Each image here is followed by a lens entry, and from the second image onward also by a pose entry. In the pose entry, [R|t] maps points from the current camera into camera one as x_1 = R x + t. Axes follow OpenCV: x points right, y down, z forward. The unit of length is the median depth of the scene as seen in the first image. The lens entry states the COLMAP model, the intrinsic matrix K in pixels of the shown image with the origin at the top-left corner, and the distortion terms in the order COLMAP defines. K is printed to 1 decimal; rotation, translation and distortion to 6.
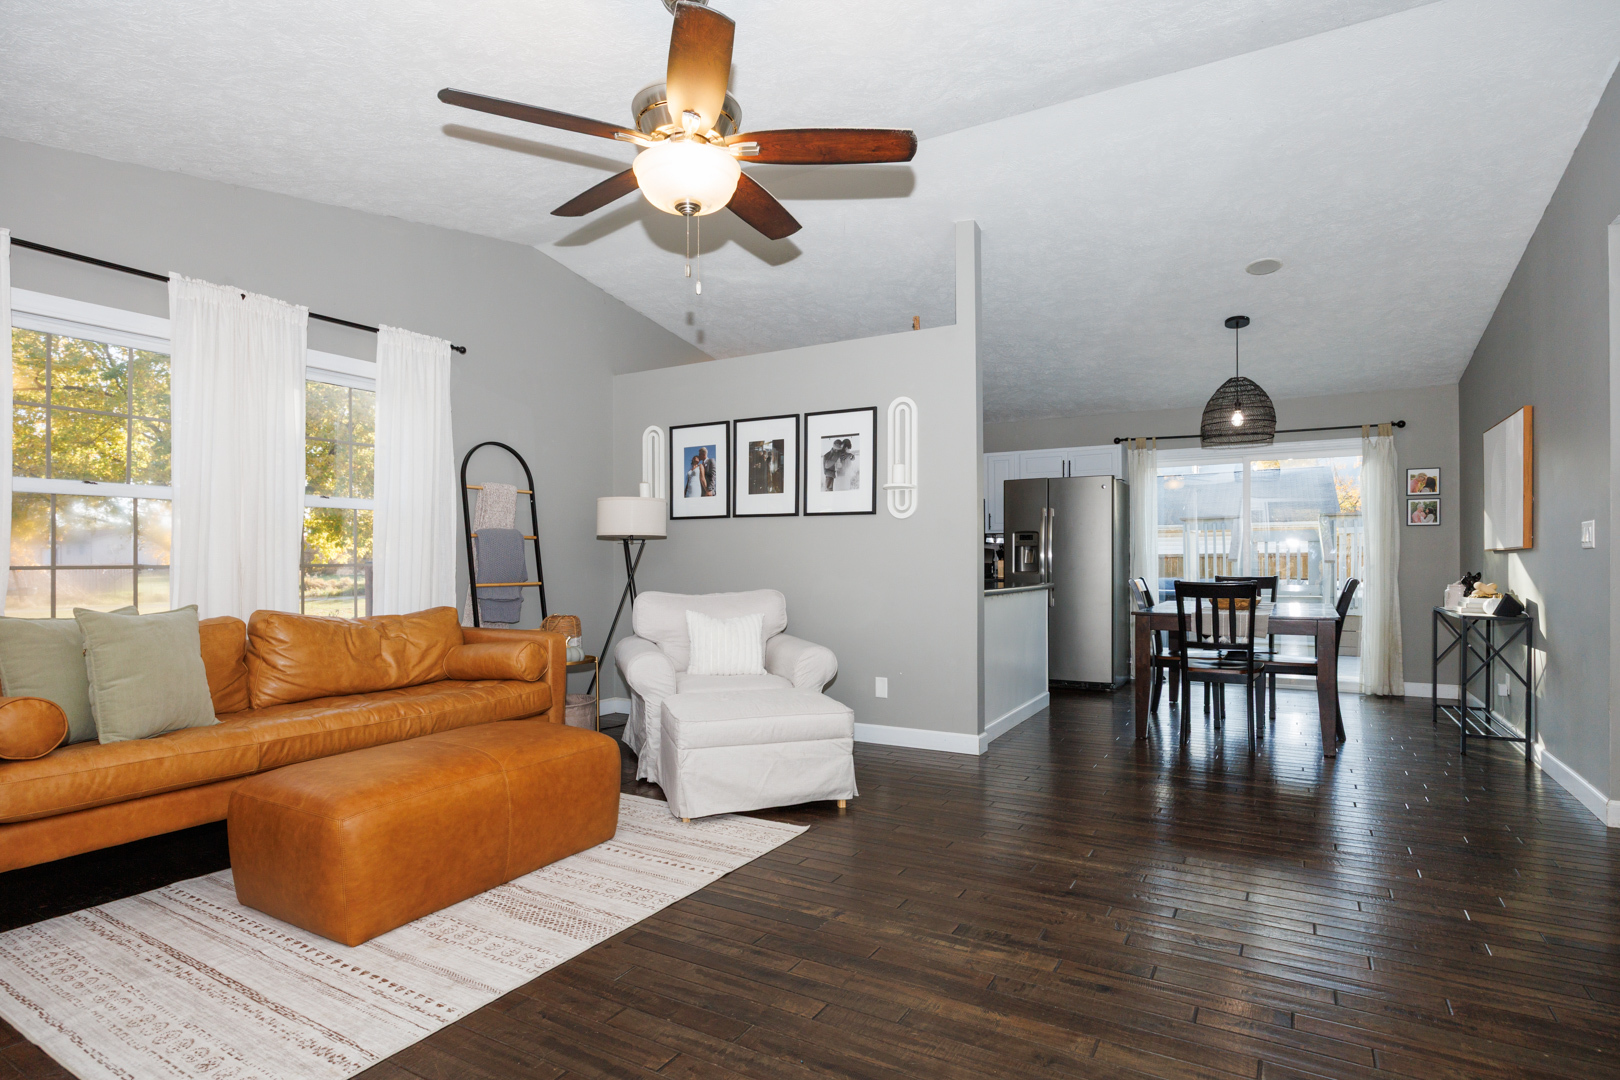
lens RADIAL K [[813.4, 0, 819.2], [0, 813.4, 548.7], [0, 0, 1]] dist [-0.009557, -0.000846]
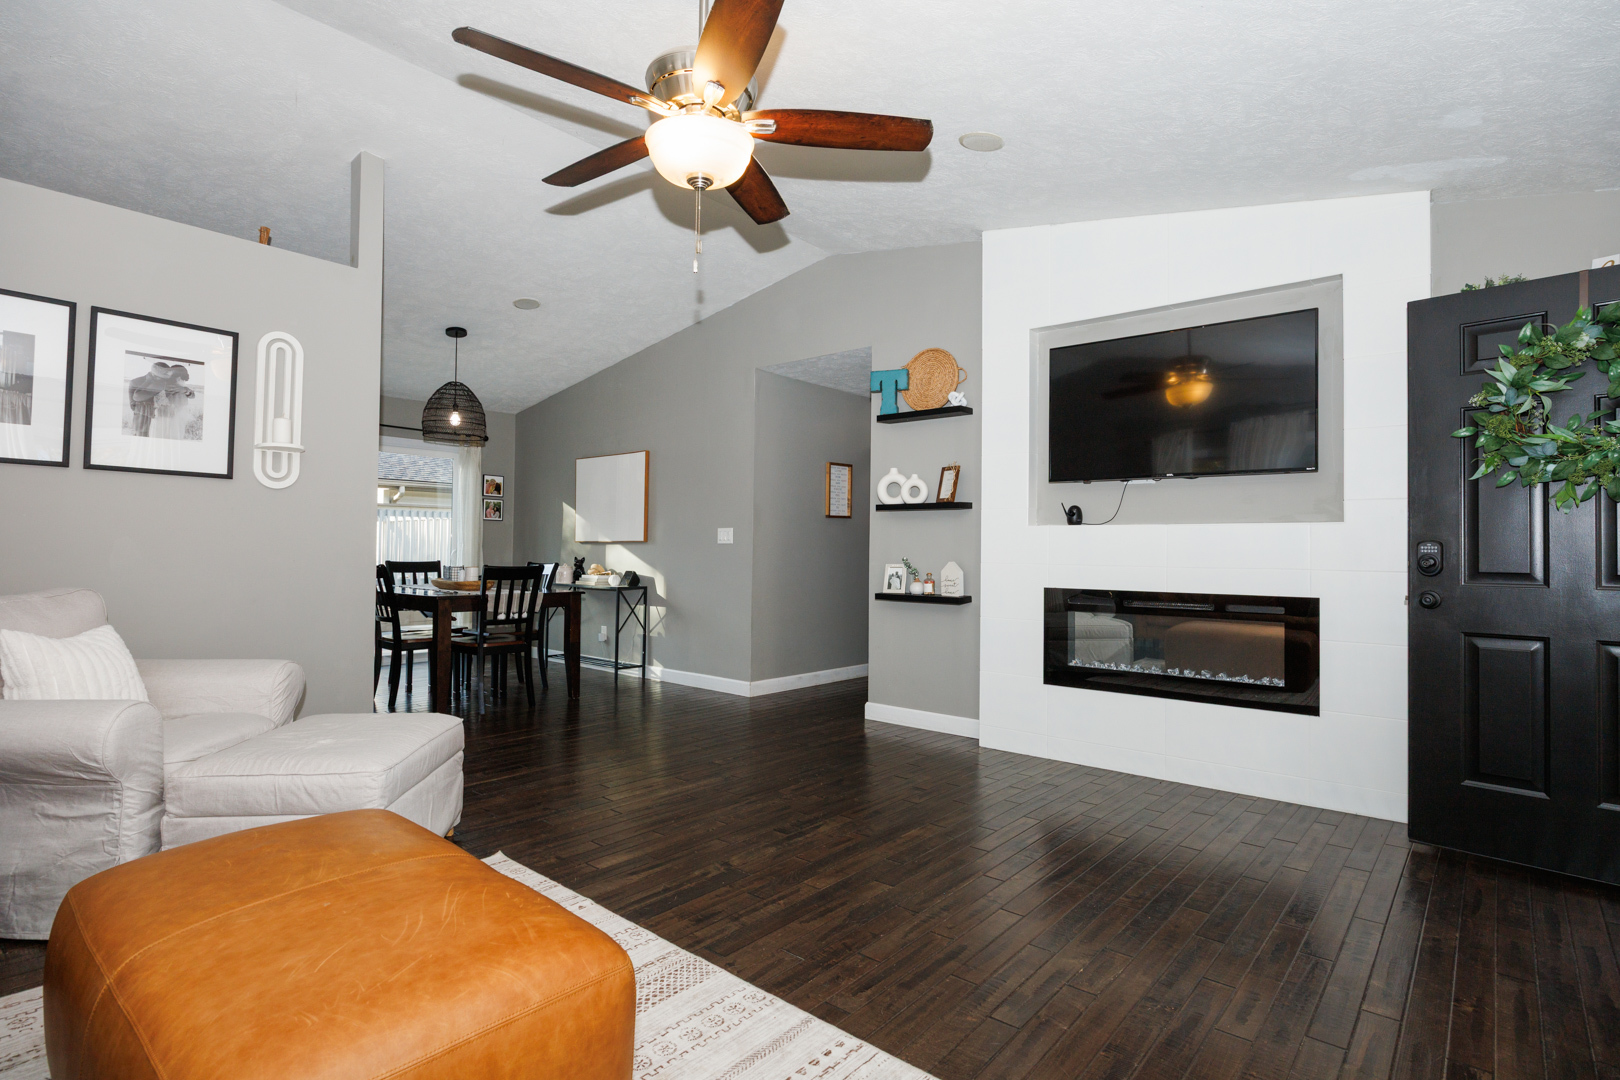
lens RADIAL K [[813.4, 0, 815.1], [0, 813.4, 535.8], [0, 0, 1]] dist [-0.009557, -0.000846]
pose [[0.186027, 0.024439, 0.982241, -0.669147], [-0.028032, 0.999416, -0.019557, 0.009685], [-0.982145, -0.023896, 0.186603, 0.427512]]
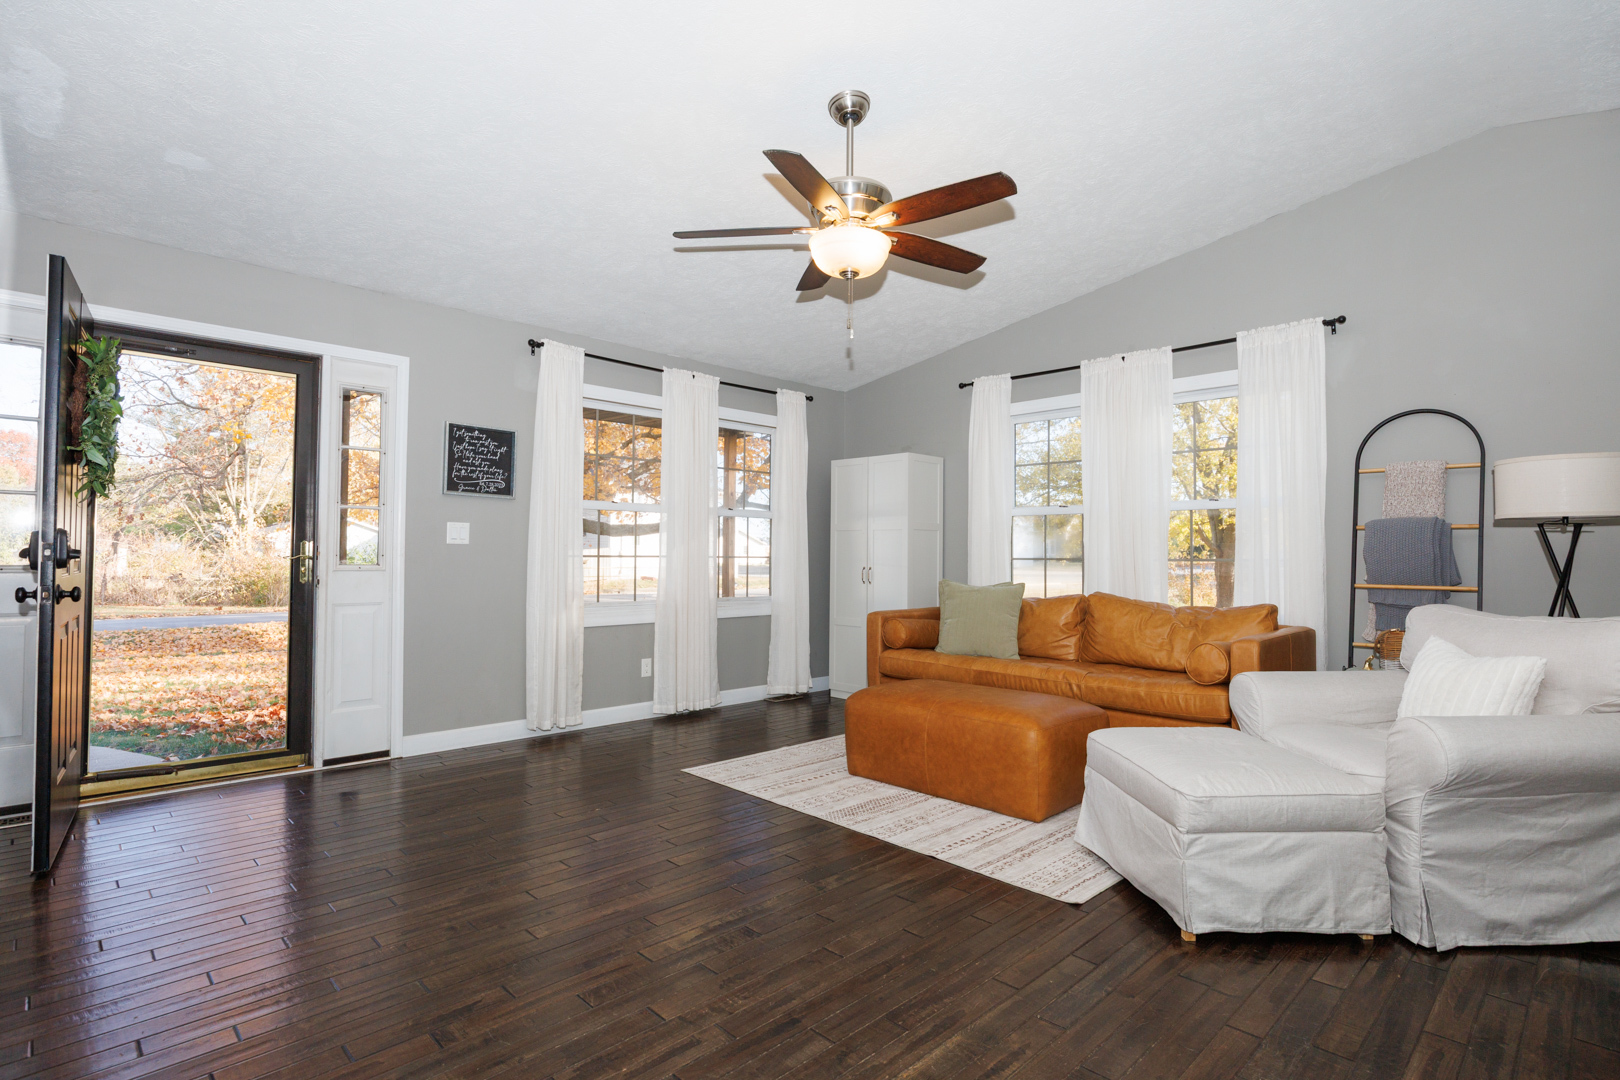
lens RADIAL K [[813.4, 0, 816.5], [0, 813.4, 533.3], [0, 0, 1]] dist [-0.009557, -0.000846]
pose [[-0.266098, -0.027378, -0.963557, 0.658342], [0.005767, 0.999533, -0.029993, 0.013673], [0.963929, -0.013538, -0.265816, 0.803243]]
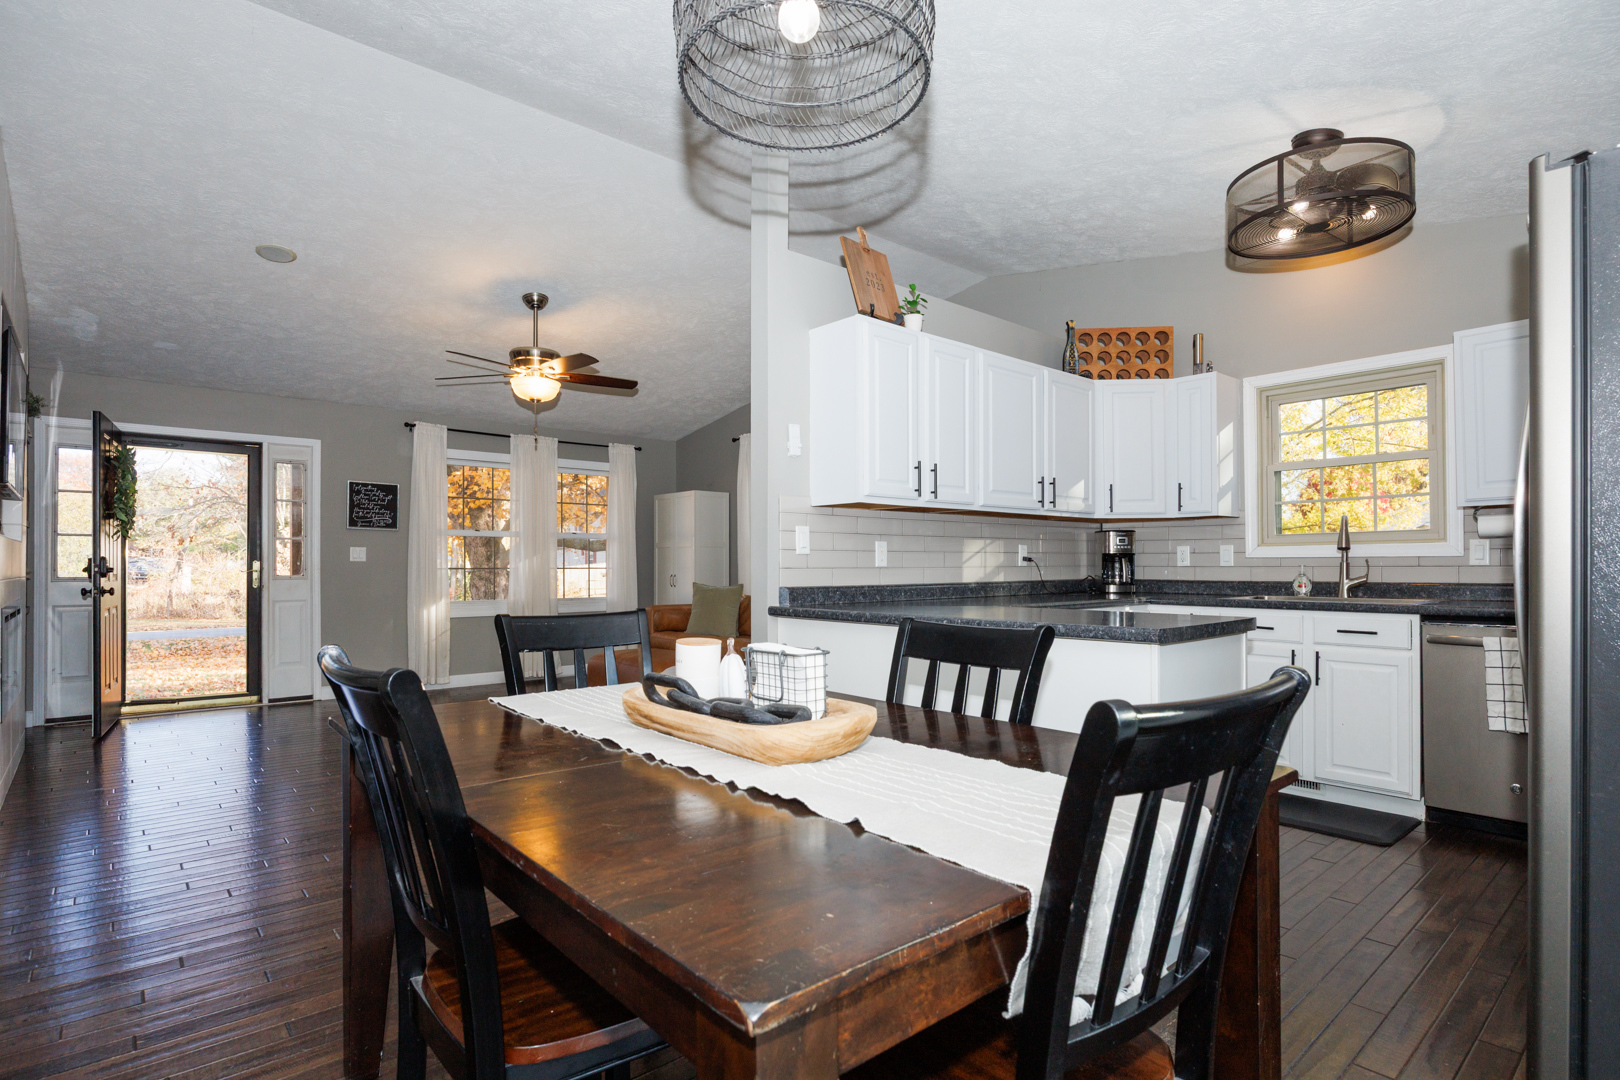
lens RADIAL K [[813.4, 0, 814.6], [0, 813.4, 573.4], [0, 0, 1]] dist [-0.009557, -0.000846]
pose [[-0.312322, 0.012704, -0.949891, 1.025495], [0.017454, 0.999819, 0.007633, 0.020132], [0.949816, -0.014195, -0.312487, 1.469932]]
